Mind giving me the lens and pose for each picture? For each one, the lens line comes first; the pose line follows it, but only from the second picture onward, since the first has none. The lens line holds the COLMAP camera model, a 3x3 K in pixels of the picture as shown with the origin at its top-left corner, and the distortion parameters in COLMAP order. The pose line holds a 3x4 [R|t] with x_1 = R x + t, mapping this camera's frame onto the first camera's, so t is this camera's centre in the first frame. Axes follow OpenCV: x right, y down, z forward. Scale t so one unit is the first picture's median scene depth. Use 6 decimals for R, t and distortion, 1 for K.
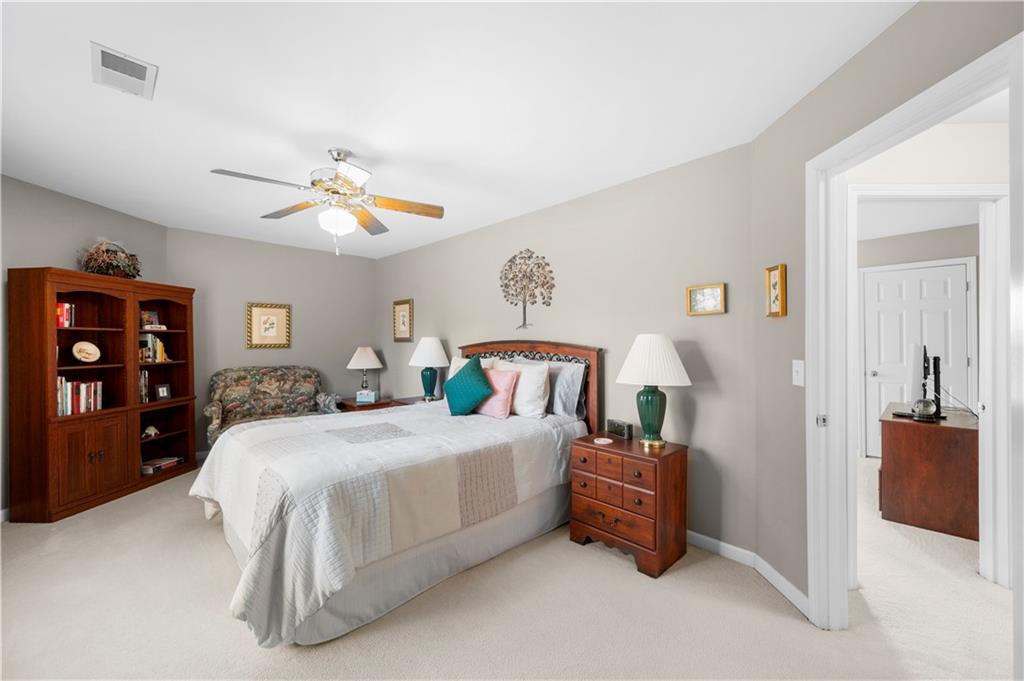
lens RADIAL K [[406.8, 0, 515.5], [0, 406.8, 341.2], [0, 0, 1]] dist [0.000002, -0.000424]
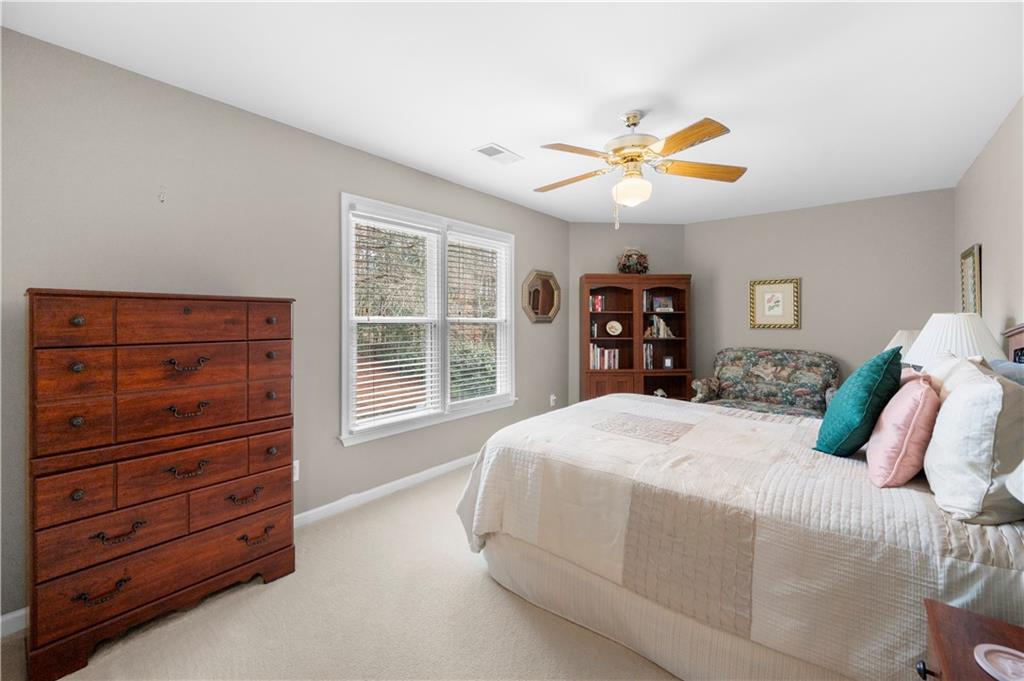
lens RADIAL K [[406.8, 0, 502.5], [0, 406.8, 318.4], [0, 0, 1]] dist [0.000002, -0.000424]
pose [[0.100006, -0.007254, -0.994960, 0.282851], [-0.002512, 0.999968, -0.007543, 0.002934], [0.994984, 0.003254, 0.099984, 0.374522]]
